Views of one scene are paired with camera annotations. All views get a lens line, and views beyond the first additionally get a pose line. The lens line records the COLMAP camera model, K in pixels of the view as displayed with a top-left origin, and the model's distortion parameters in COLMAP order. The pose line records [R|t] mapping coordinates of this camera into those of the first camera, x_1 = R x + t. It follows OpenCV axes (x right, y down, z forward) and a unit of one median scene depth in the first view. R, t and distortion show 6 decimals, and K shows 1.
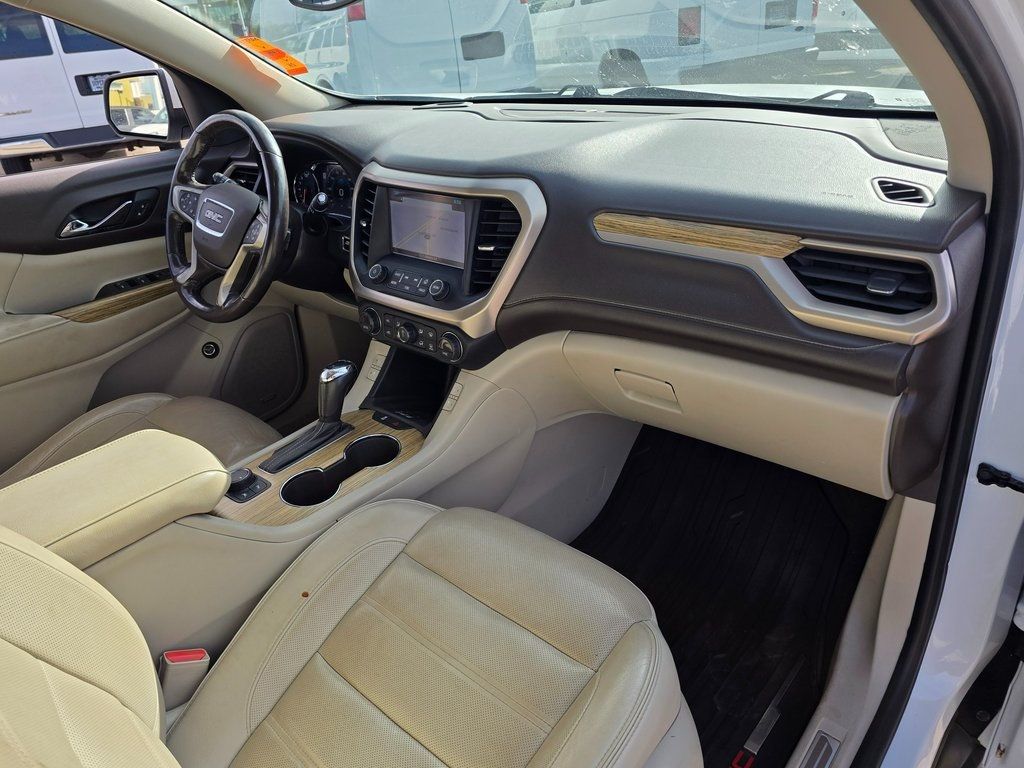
lens RADIAL K [[715.6, 0, 507.9], [0, 715.6, 374.2], [0, 0, 1]] dist [0.022908, -0.007446]
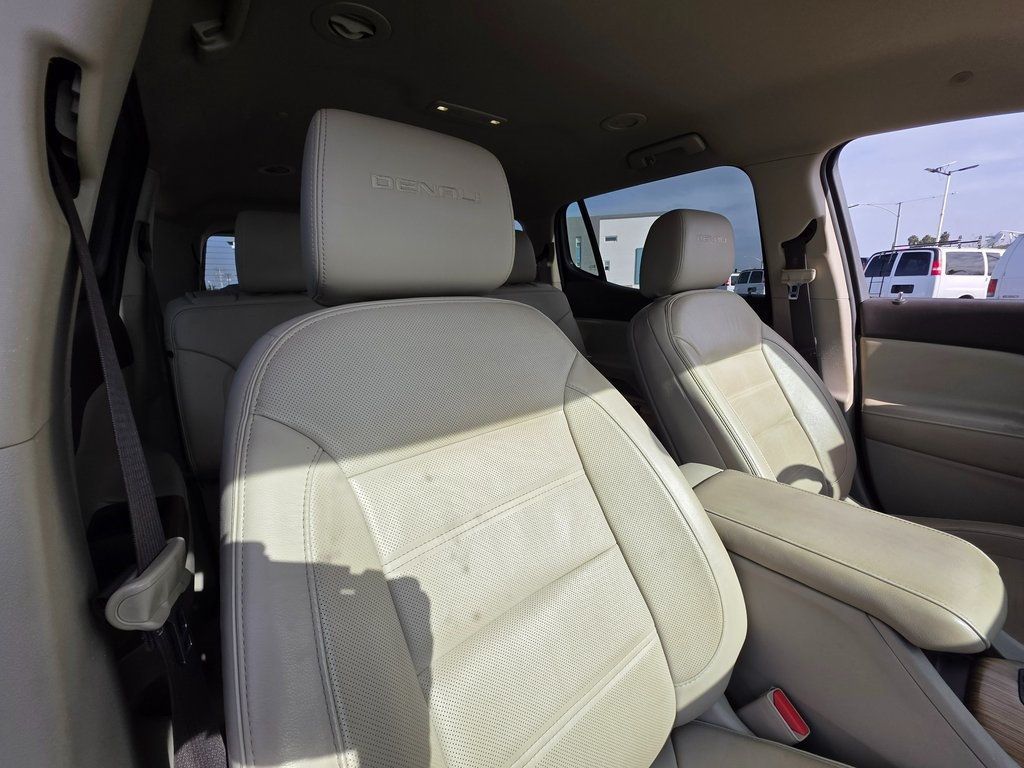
lens RADIAL K [[408.5, 0, 511.5], [0, 408.5, 386.8], [0, 0, 1]] dist [0.002244, -0.000291]
pose [[-0.157988, 0.314465, -0.936030, 0.009702], [-0.402926, 0.844895, 0.351856, -0.037166], [0.901493, 0.432740, -0.006777, 0.388547]]
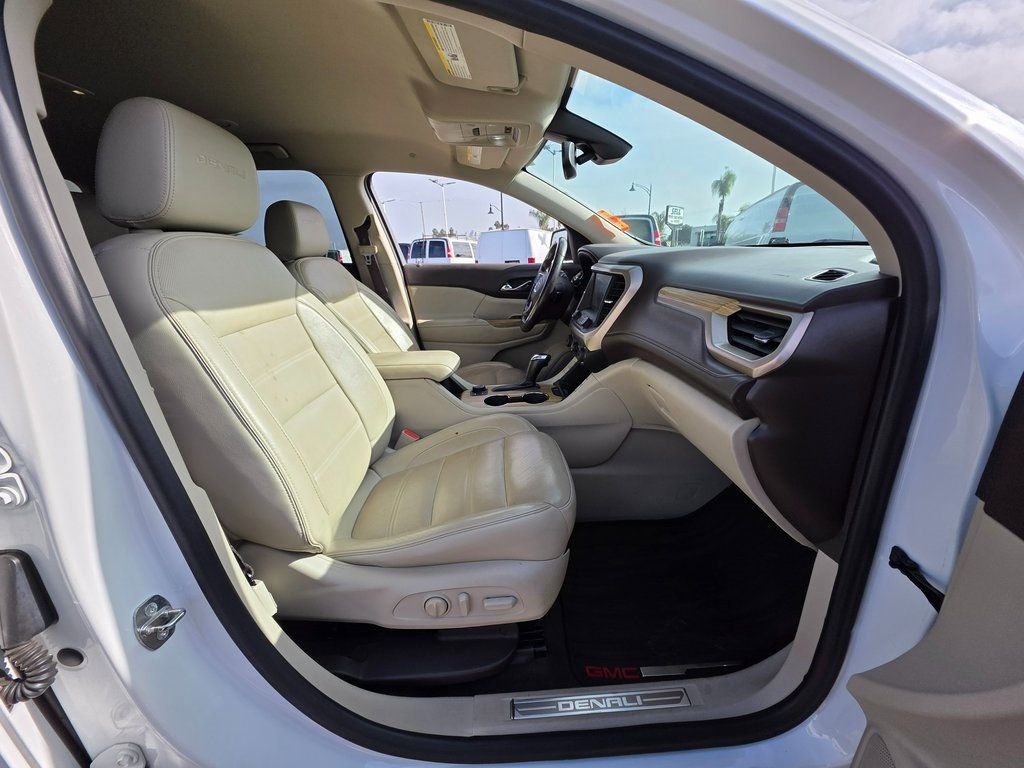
lens RADIAL K [[408.5, 0, 516.5], [0, 408.5, 382.1], [0, 0, 1]] dist [0.002244, -0.000291]
pose [[0.697235, 0.269242, -0.664359, 0.551070], [-0.346574, 0.937880, 0.016366, 0.073376], [0.627495, 0.218839, 0.747235, 0.149136]]
